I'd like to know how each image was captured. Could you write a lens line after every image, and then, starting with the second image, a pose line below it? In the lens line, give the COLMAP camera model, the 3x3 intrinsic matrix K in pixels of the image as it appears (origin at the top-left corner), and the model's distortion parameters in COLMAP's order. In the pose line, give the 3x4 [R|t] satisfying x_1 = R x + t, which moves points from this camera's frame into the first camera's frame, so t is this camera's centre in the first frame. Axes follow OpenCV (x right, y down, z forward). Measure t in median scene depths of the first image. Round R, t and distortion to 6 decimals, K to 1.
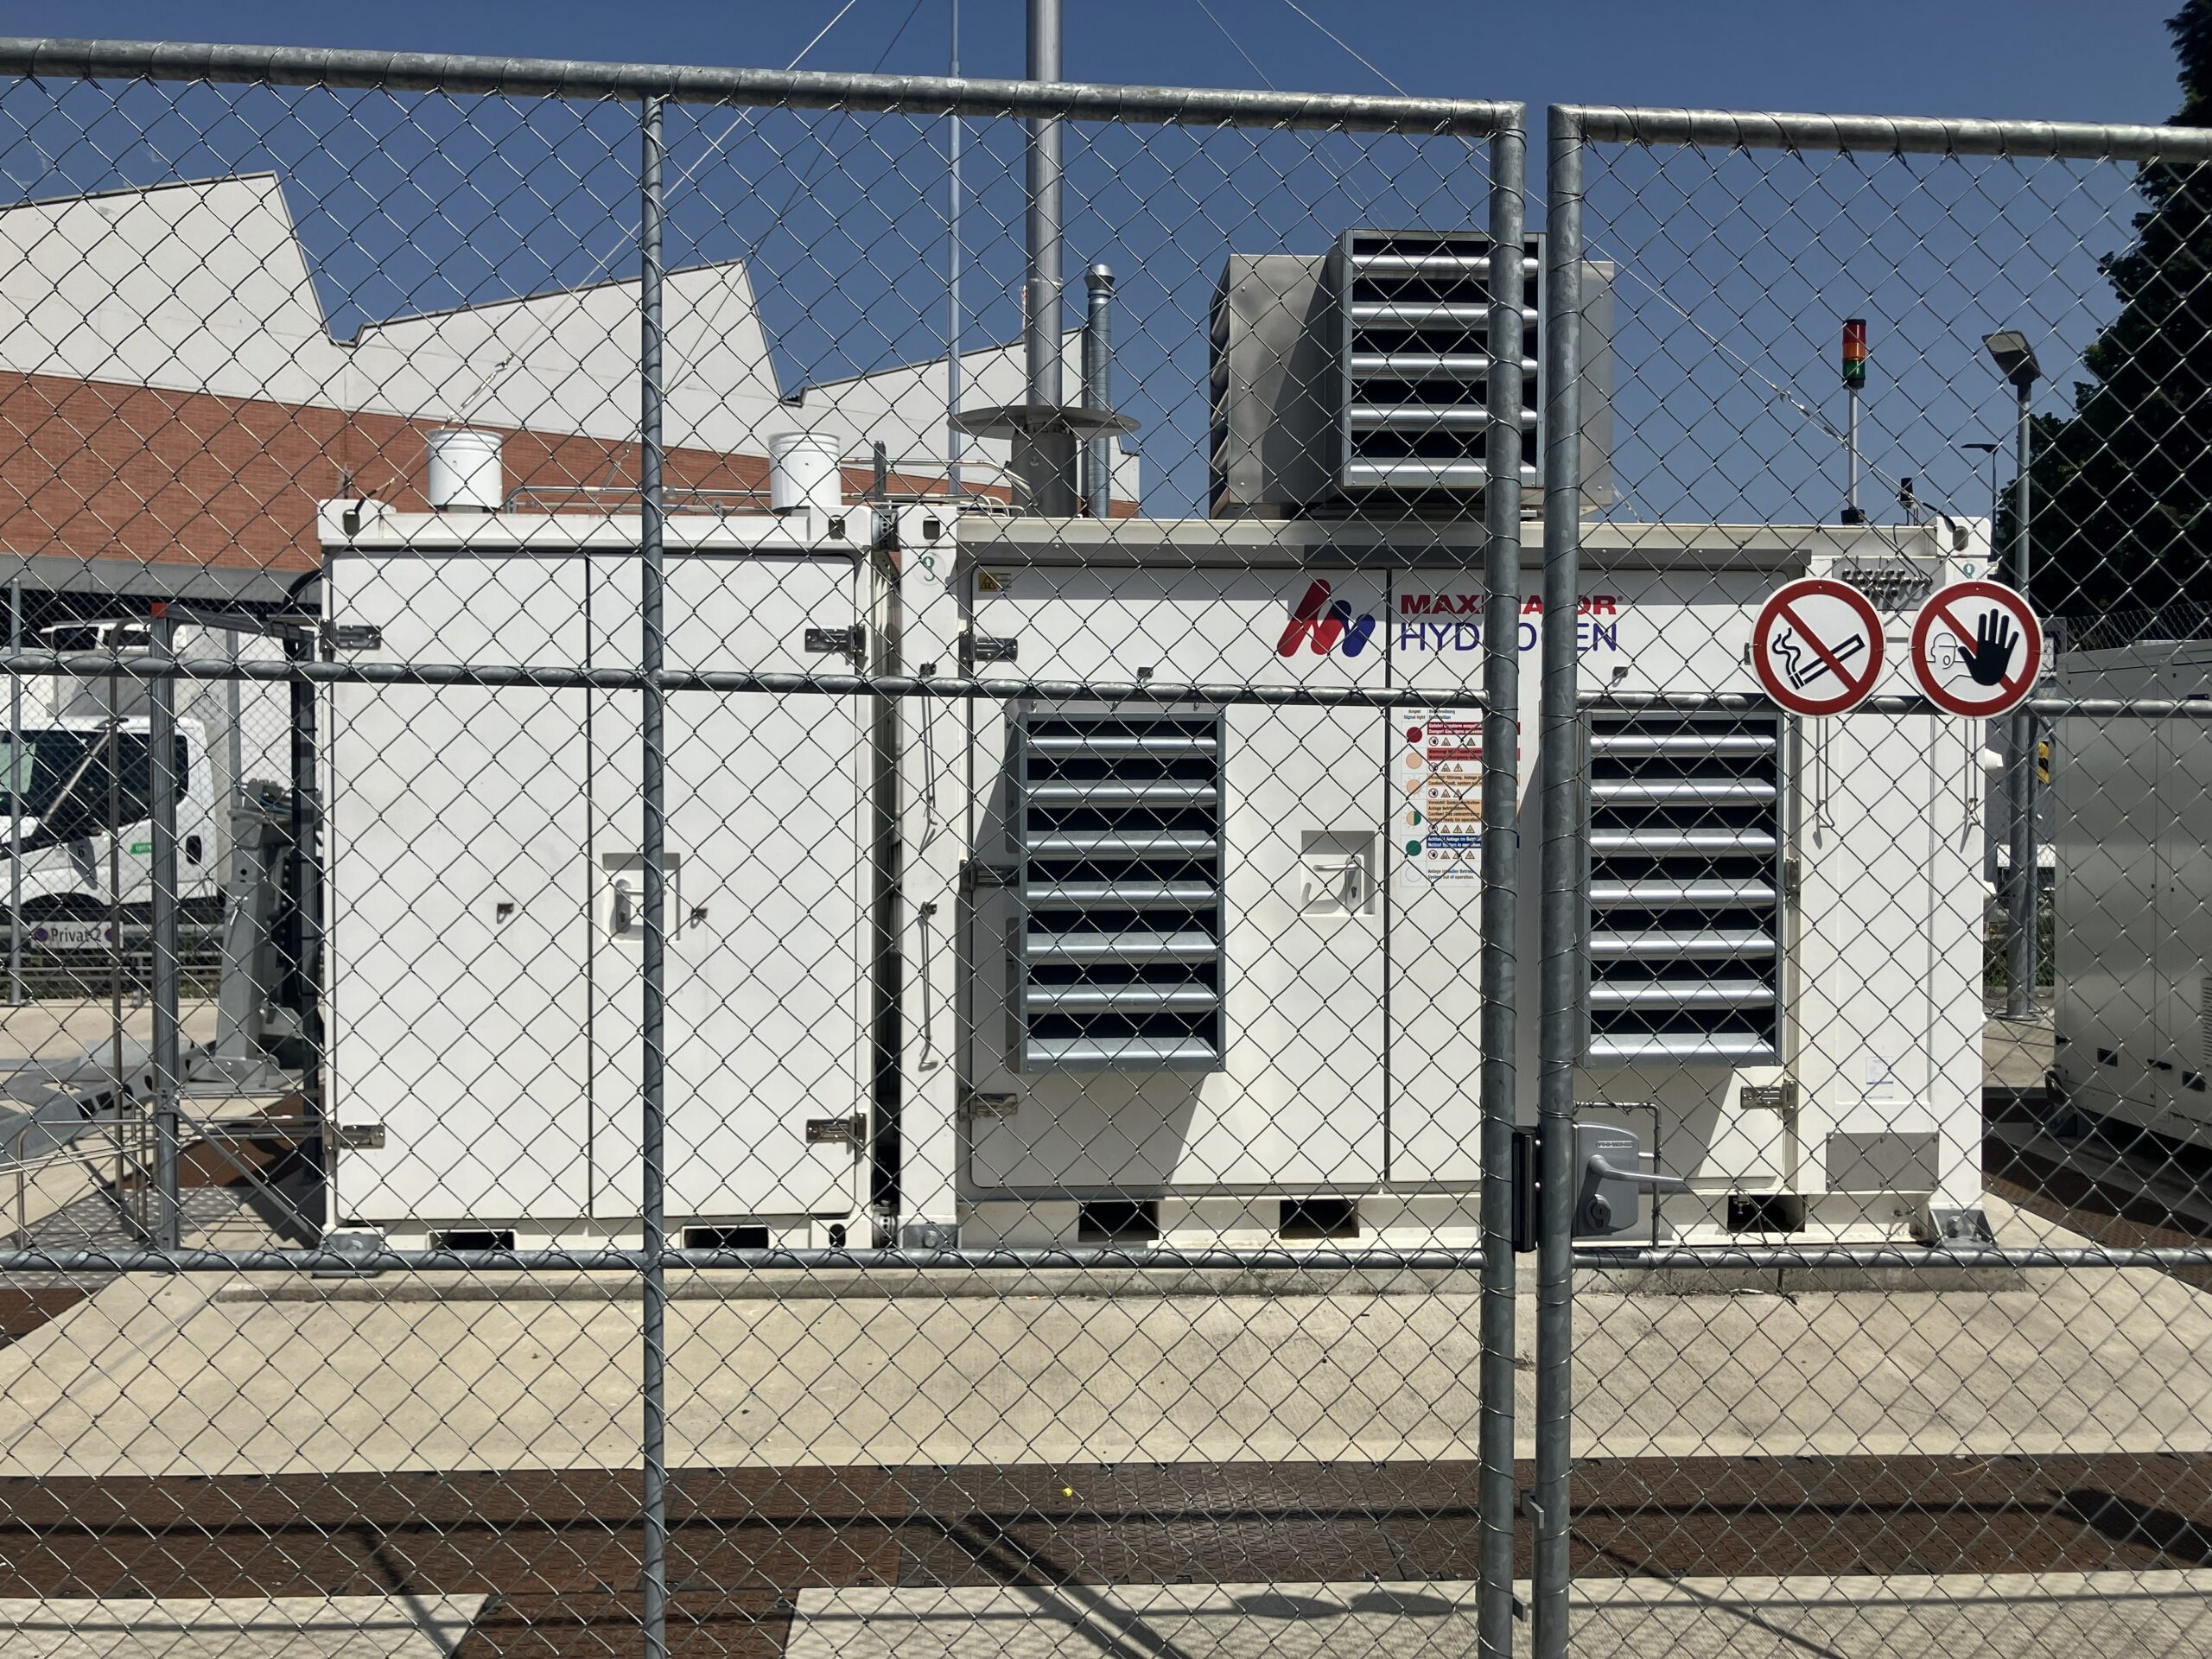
lens RADIAL K [[1819.5, 0, 1114.6], [0, 1819.5, 771.8], [0, 0, 1]] dist [0.038916, -0.051160]
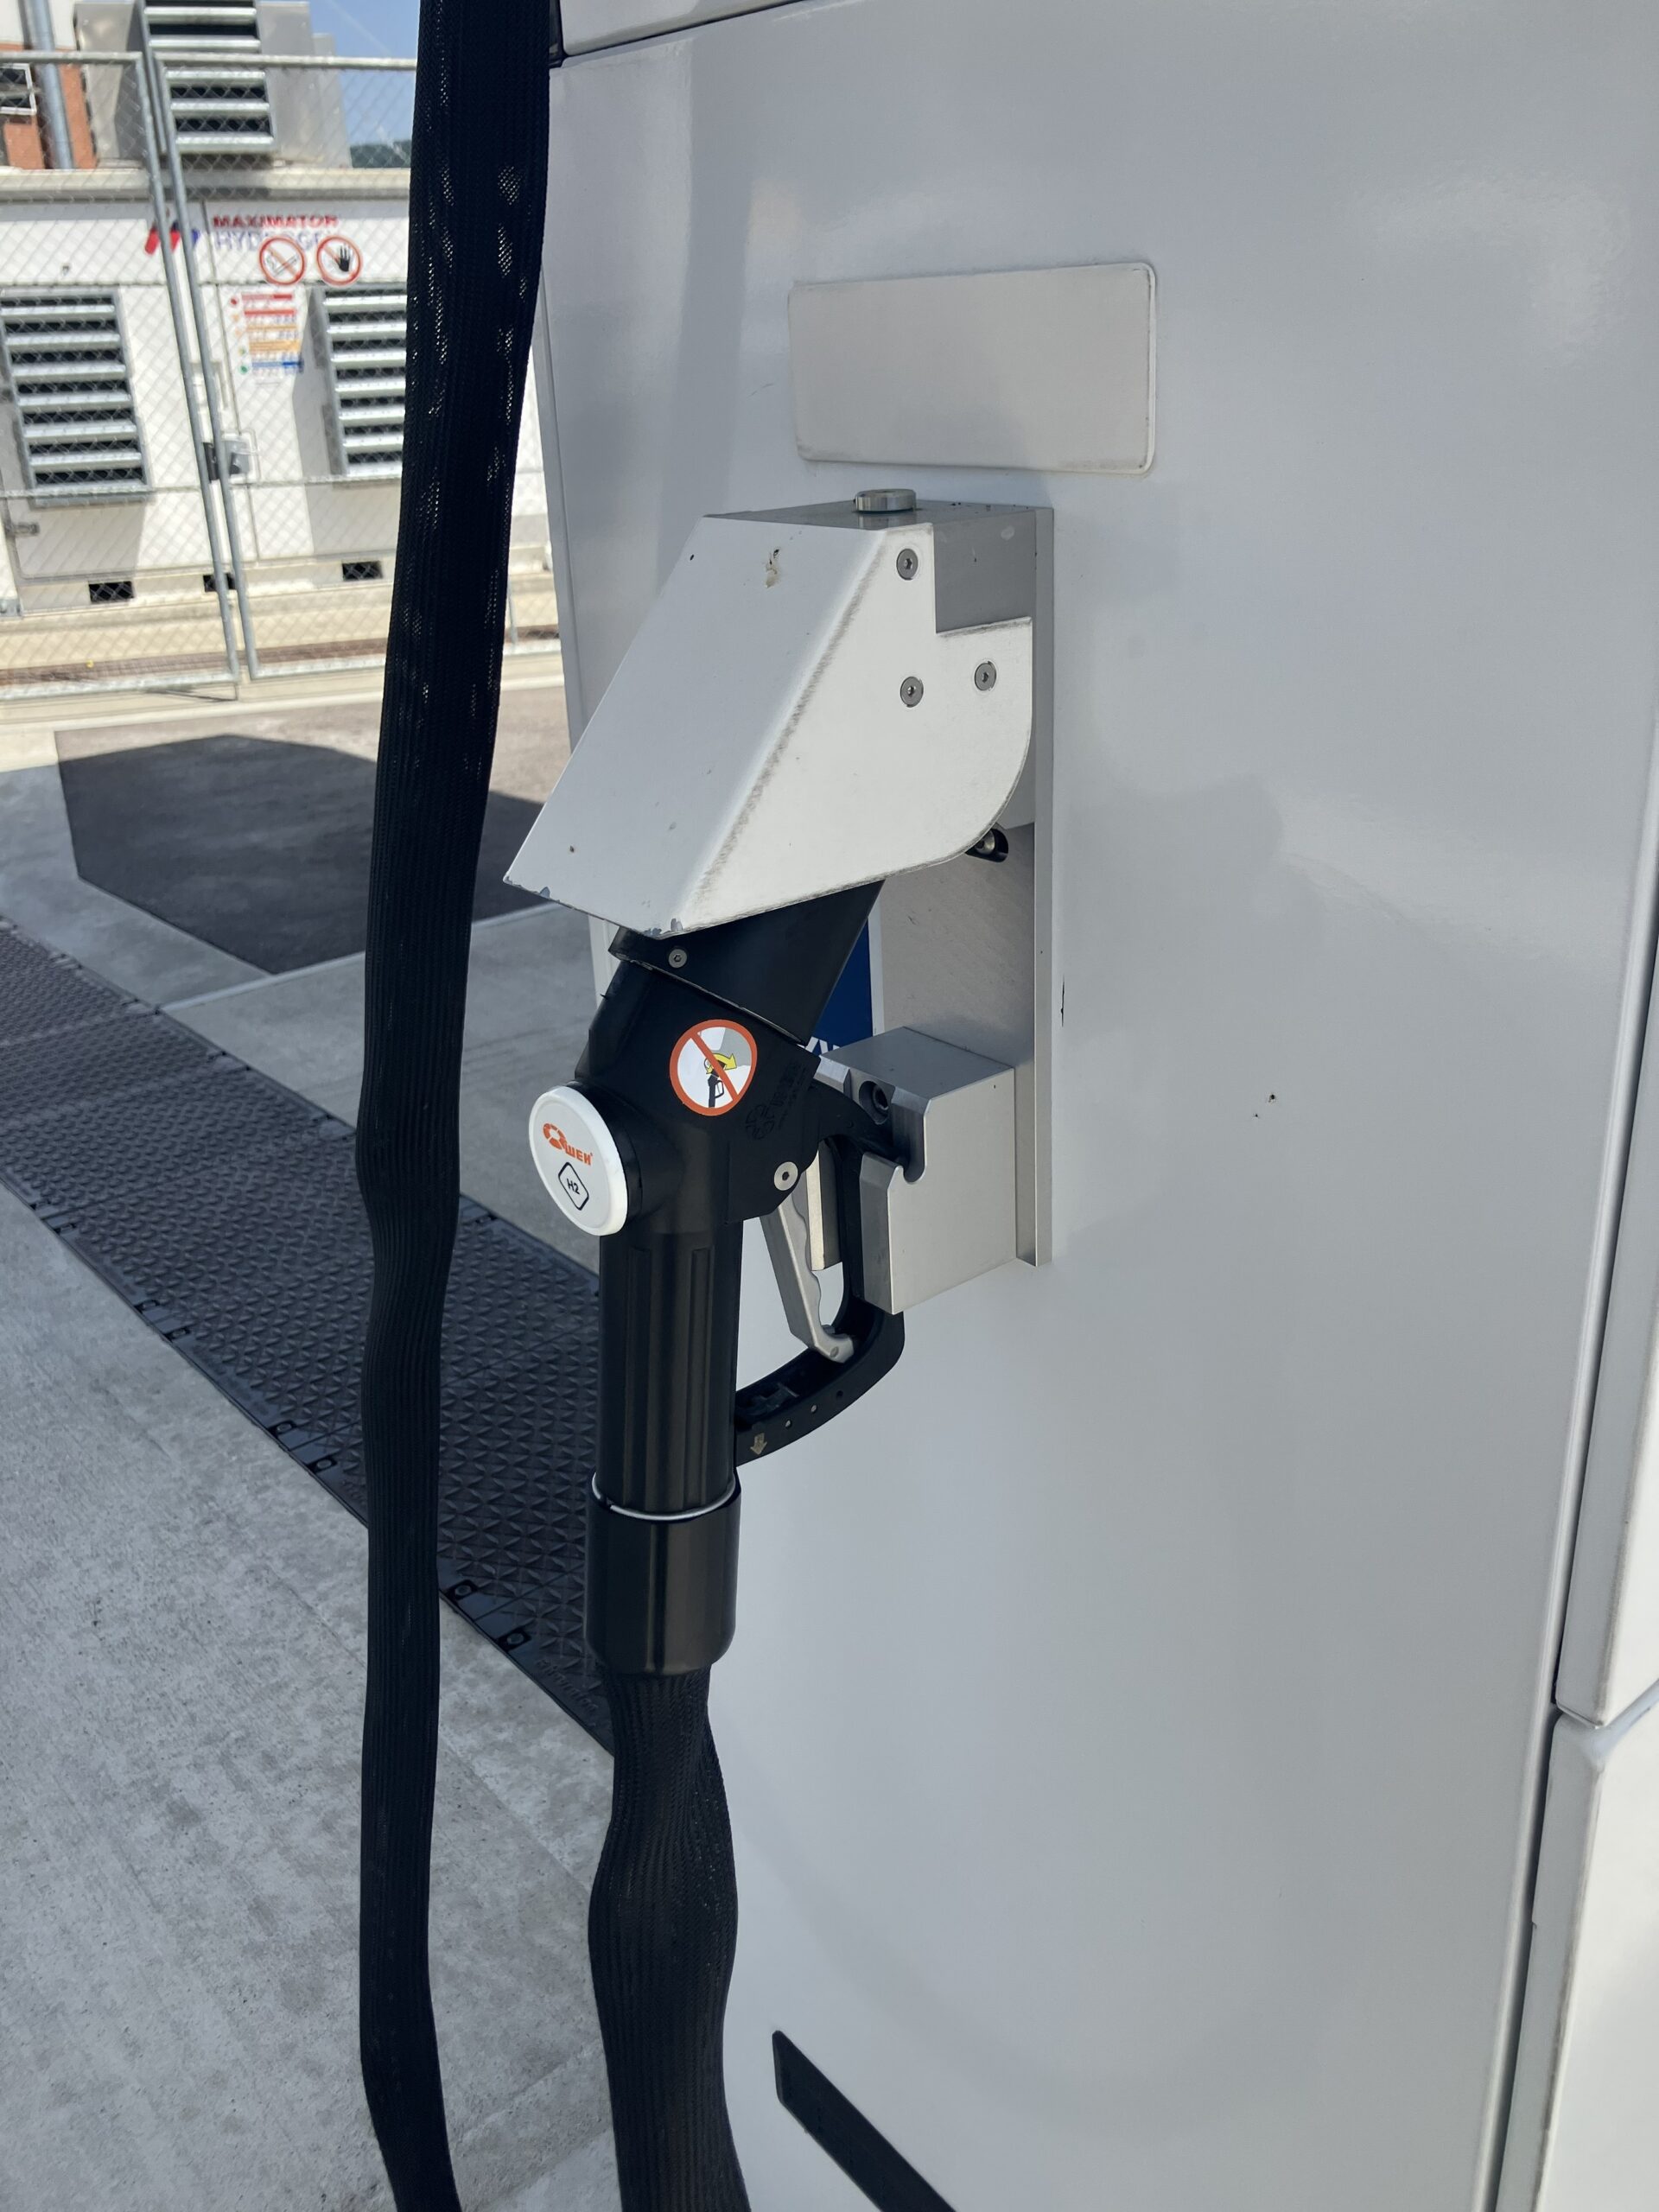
lens RADIAL K [[1819.5, 0, 844.0], [0, 1819.5, 1096.7], [0, 0, 1]] dist [0.038916, -0.051160]
pose [[0.939123, -0.166595, 0.300491, 0.056266], [0.041614, 0.923297, 0.381826, 0.039060], [-0.341053, -0.346076, 0.874022, -1.081590]]
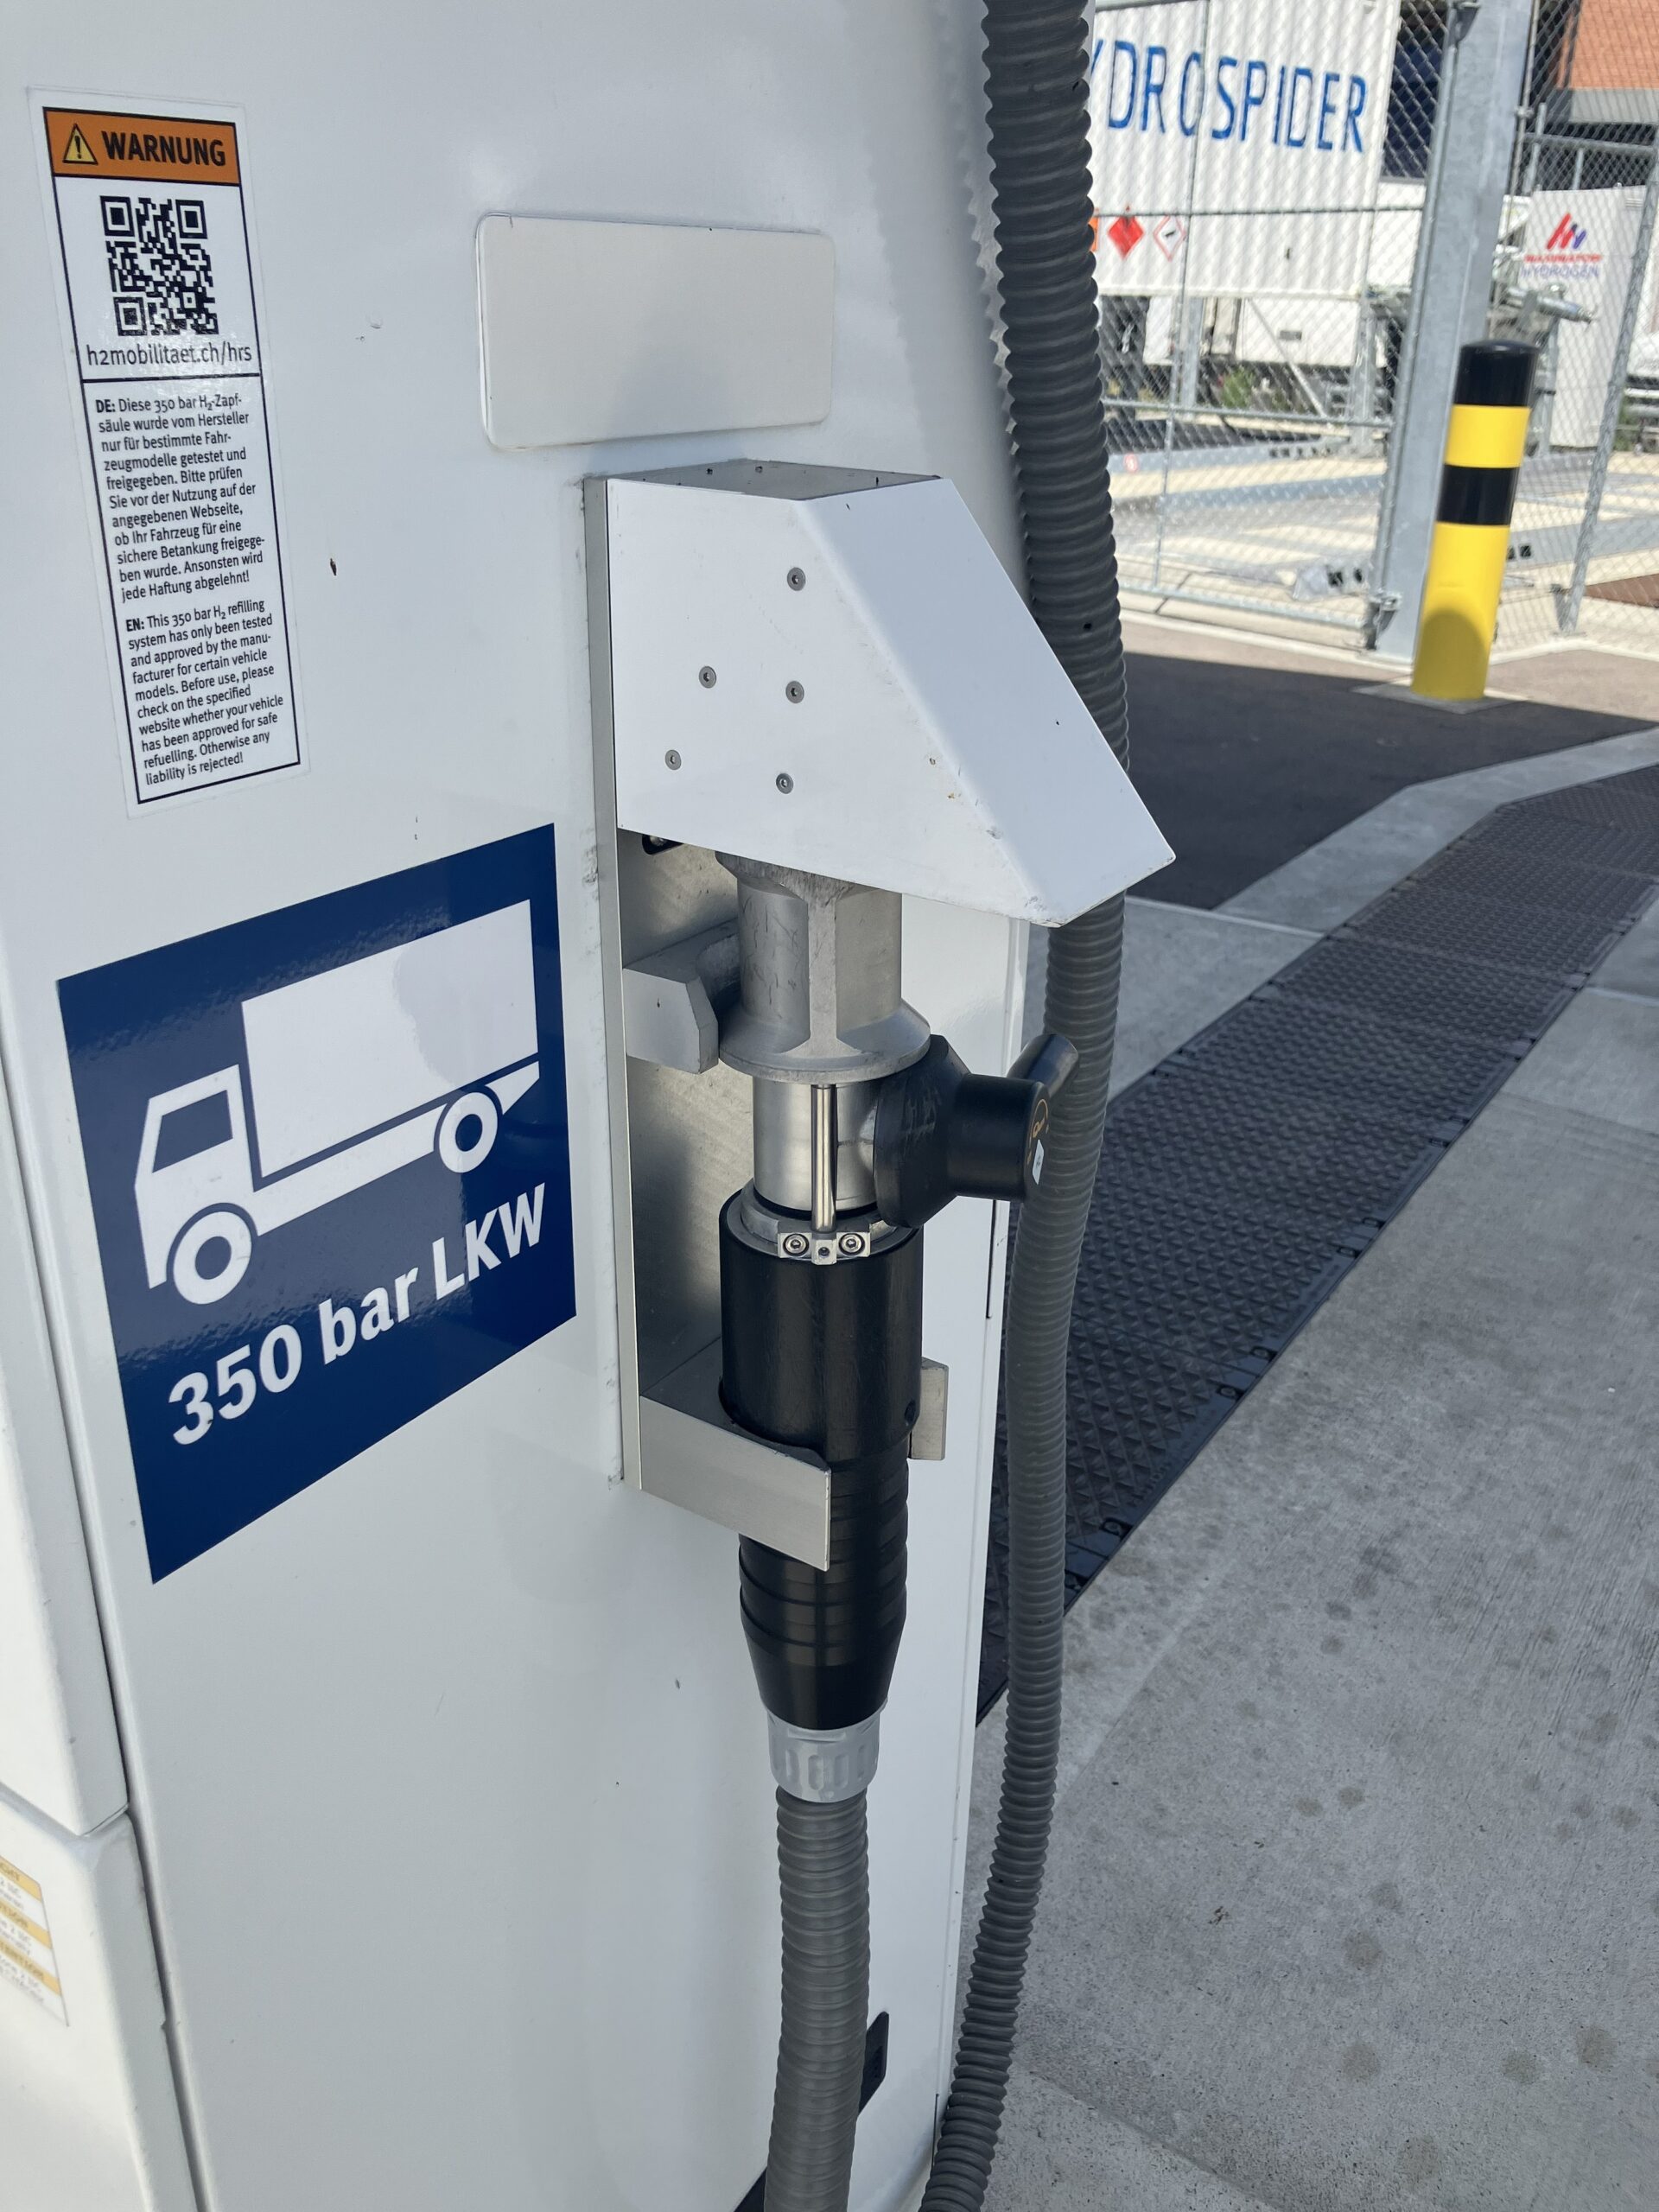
lens RADIAL K [[1819.5, 0, 831.3], [0, 1819.5, 1112.8], [0, 0, 1]] dist [0.038916, -0.051160]
pose [[0.592831, 0.342312, -0.728954, 0.392993], [-0.023853, 0.912232, 0.408979, 0.037436], [0.804974, -0.225067, 0.548964, -0.963942]]
